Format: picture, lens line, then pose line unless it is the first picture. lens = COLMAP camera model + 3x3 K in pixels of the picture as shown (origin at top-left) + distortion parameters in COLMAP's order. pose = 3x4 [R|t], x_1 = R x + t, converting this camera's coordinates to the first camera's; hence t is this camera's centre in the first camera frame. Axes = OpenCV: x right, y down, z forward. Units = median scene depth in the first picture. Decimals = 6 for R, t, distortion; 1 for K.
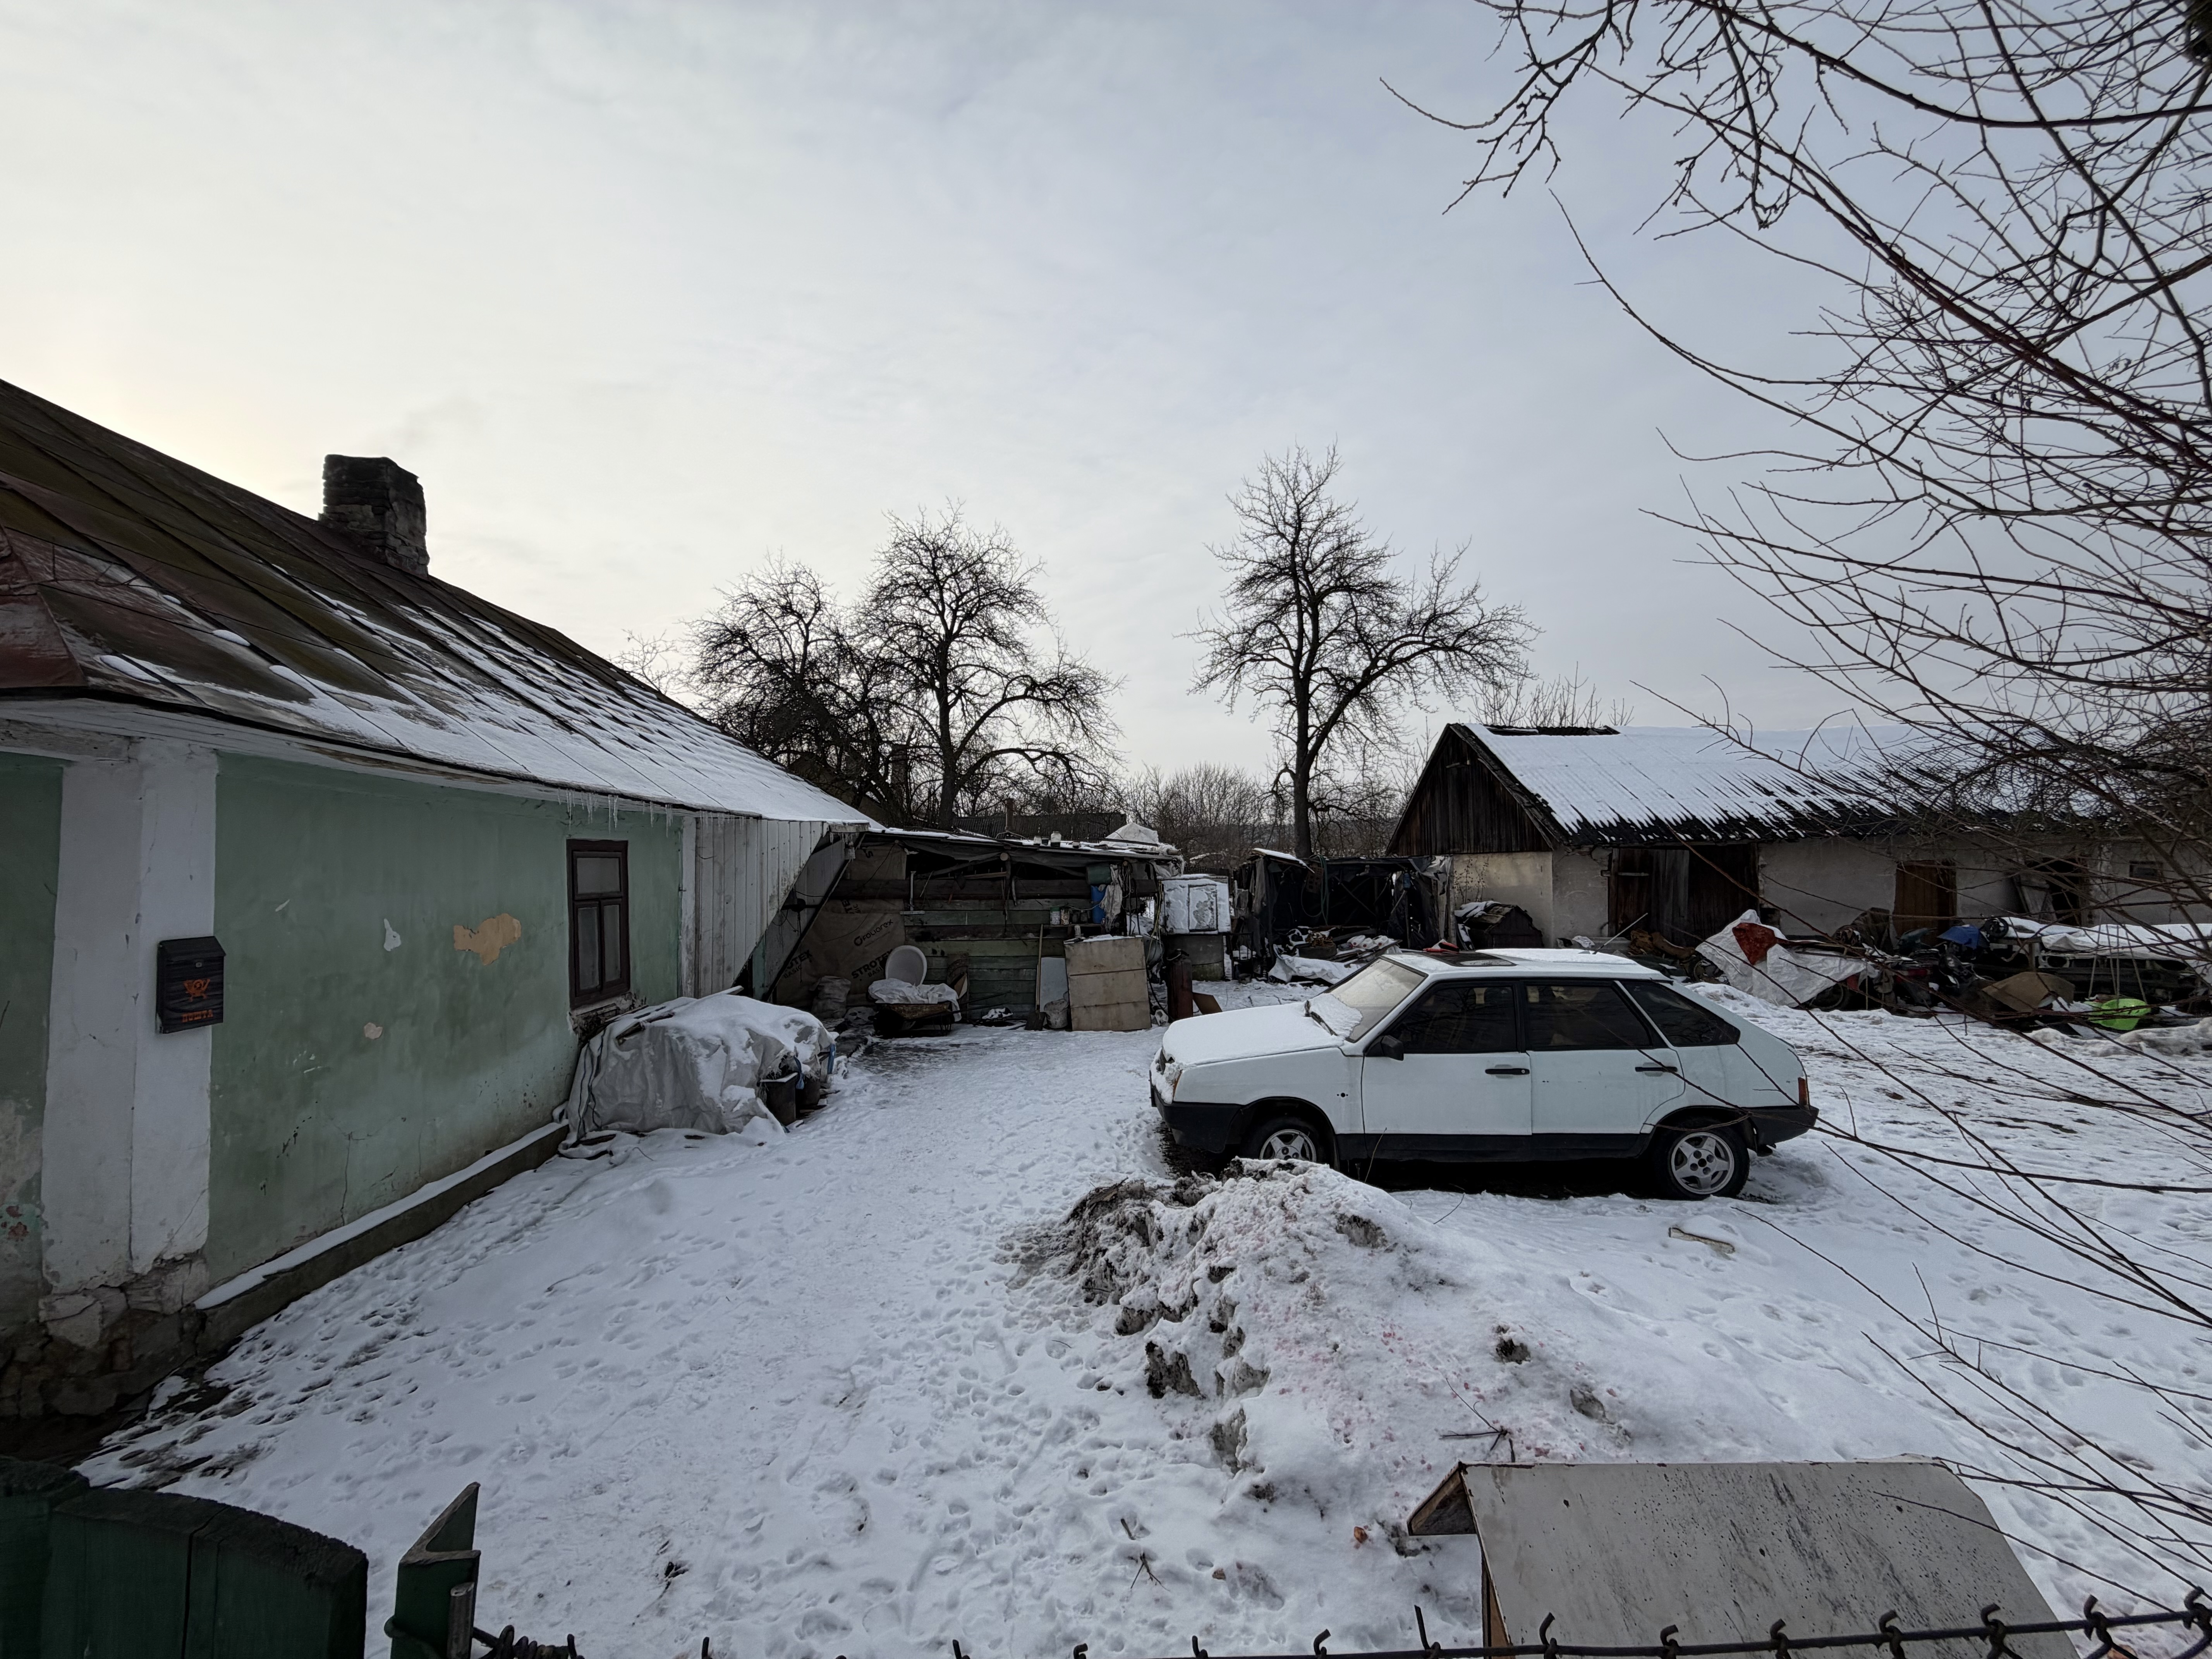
lens RADIAL K [[871.9, 0, 1106.0], [0, 871.9, 829.5], [0, 0, 1]] dist [0.013325, 0.000026]
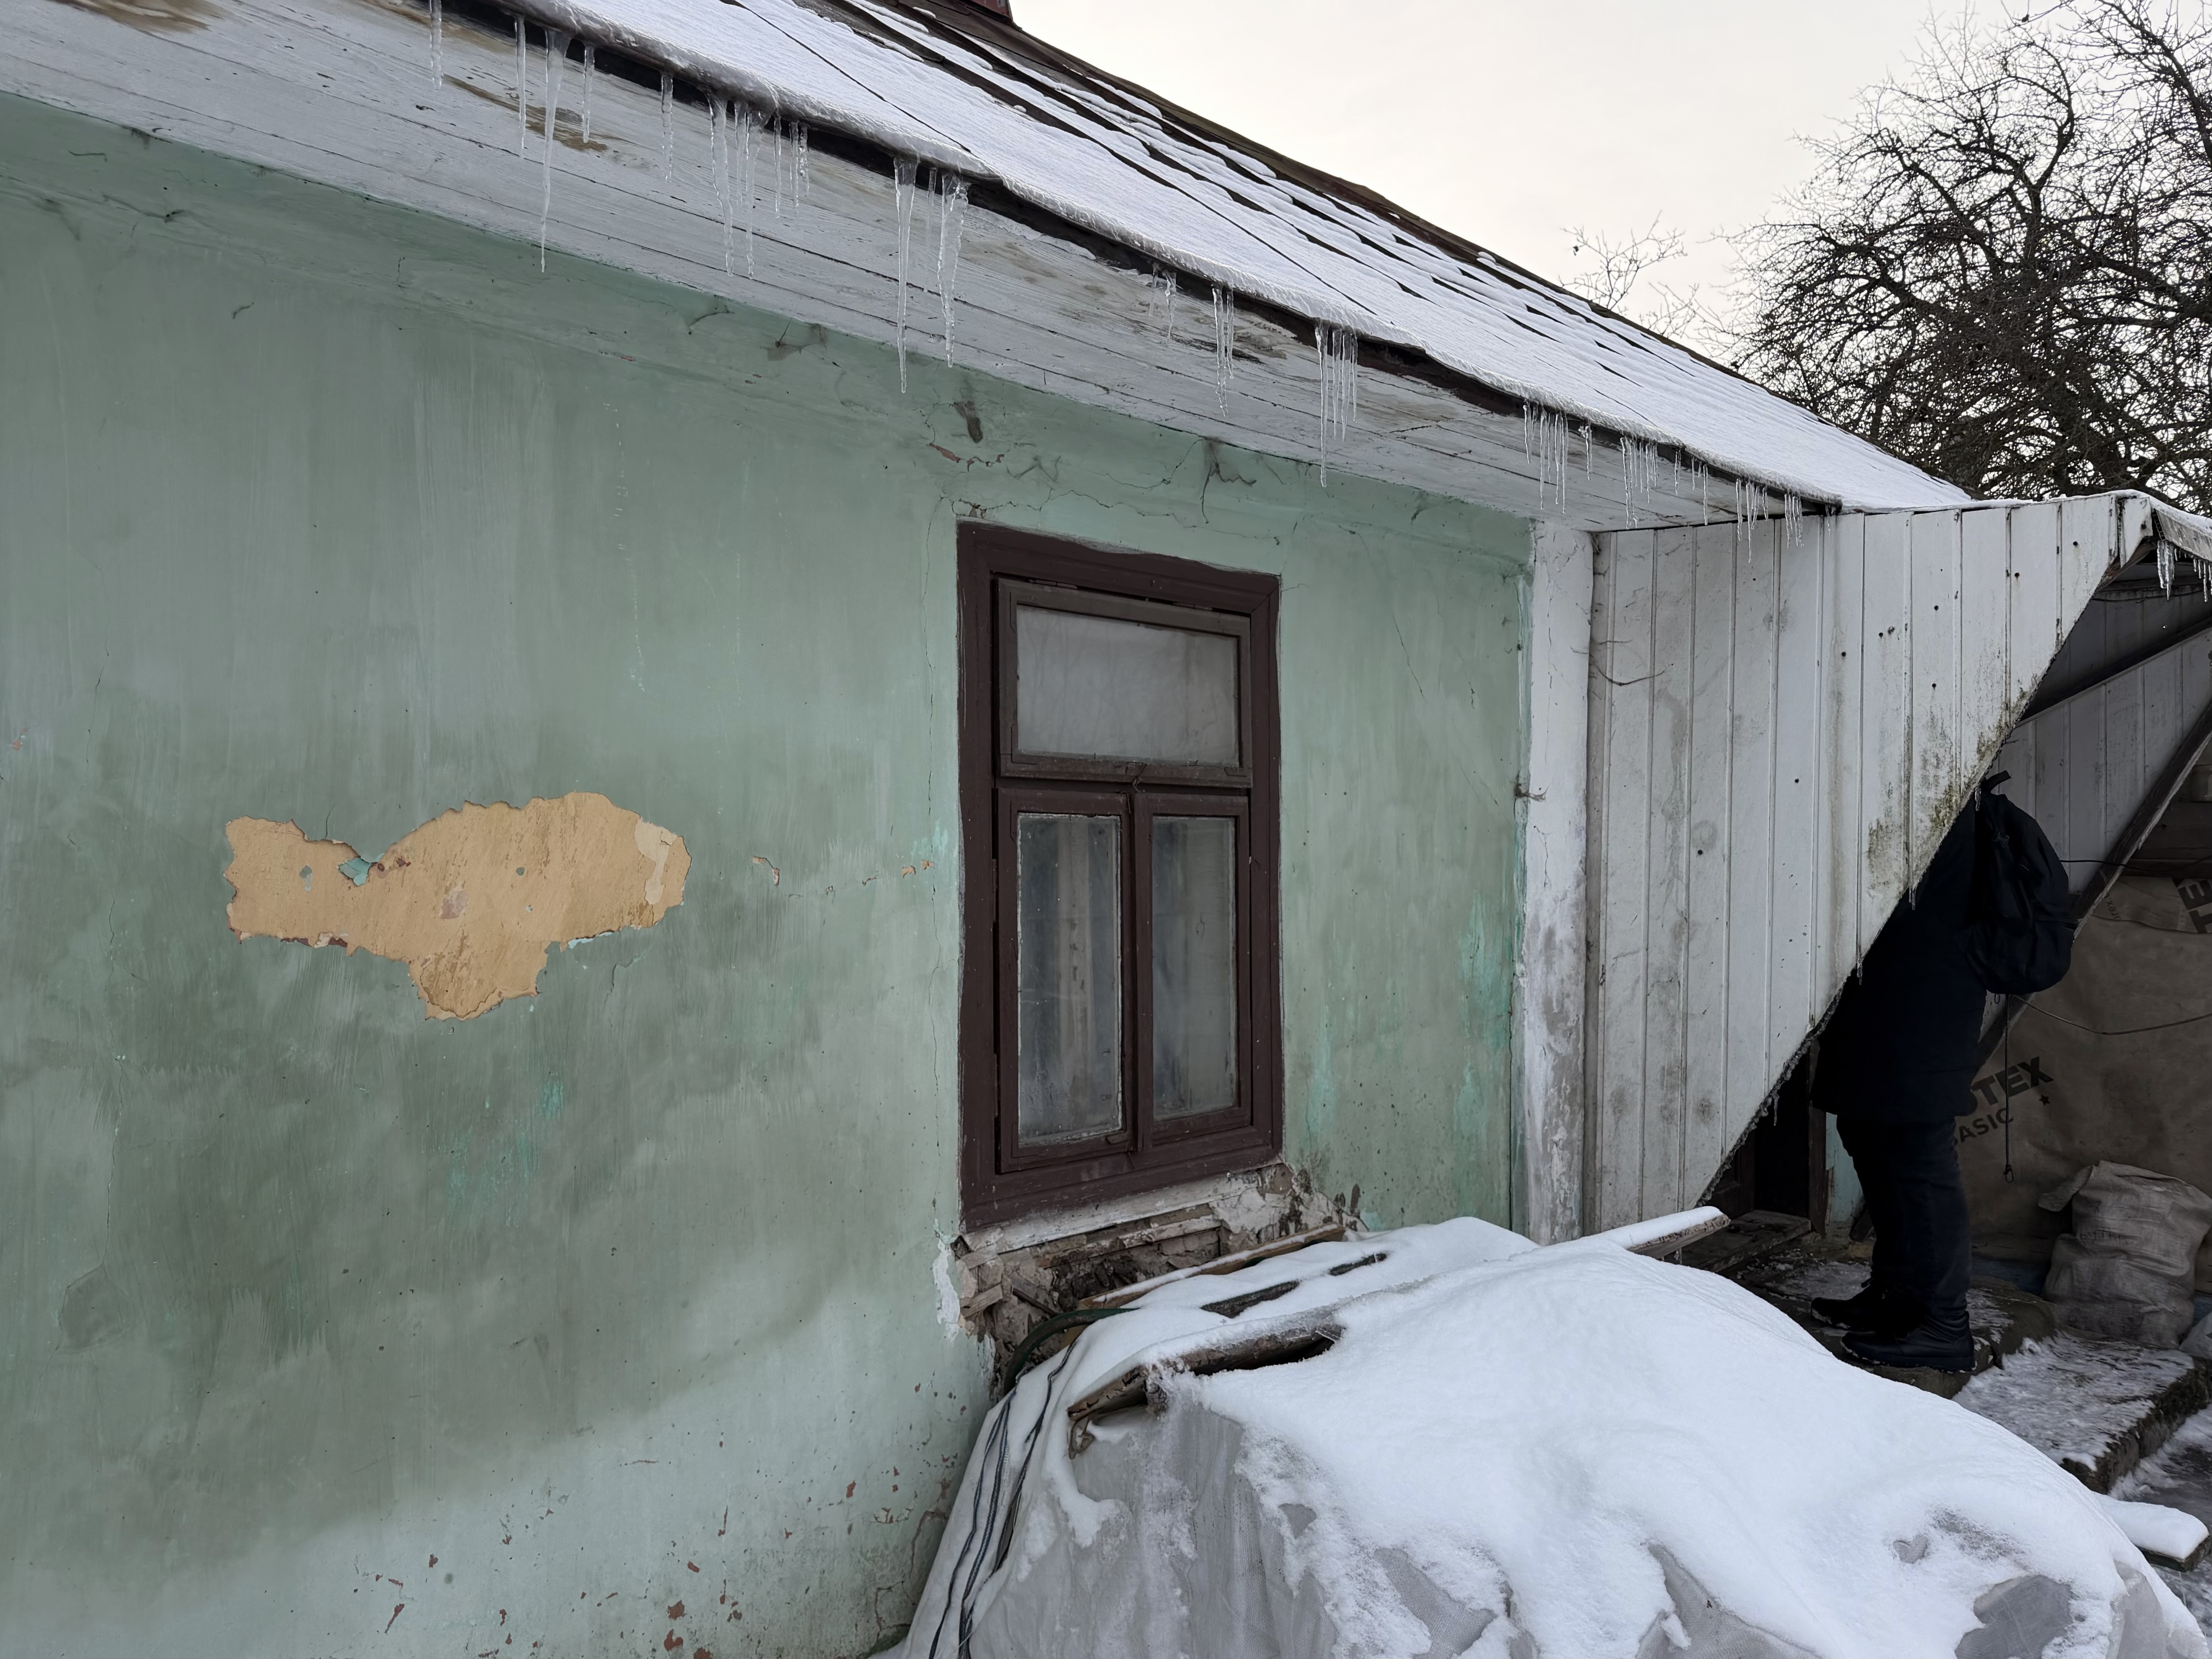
lens RADIAL K [[1634.3, 0, 1106.0], [0, 1634.3, 829.5], [0, 0, 1]] dist [0.091273, -0.125634]
pose [[0.670967, 0.020074, -0.741216, -0.237877], [0.004434, 0.999507, 0.031083, 0.077344], [0.741474, -0.024142, 0.670547, 0.682598]]
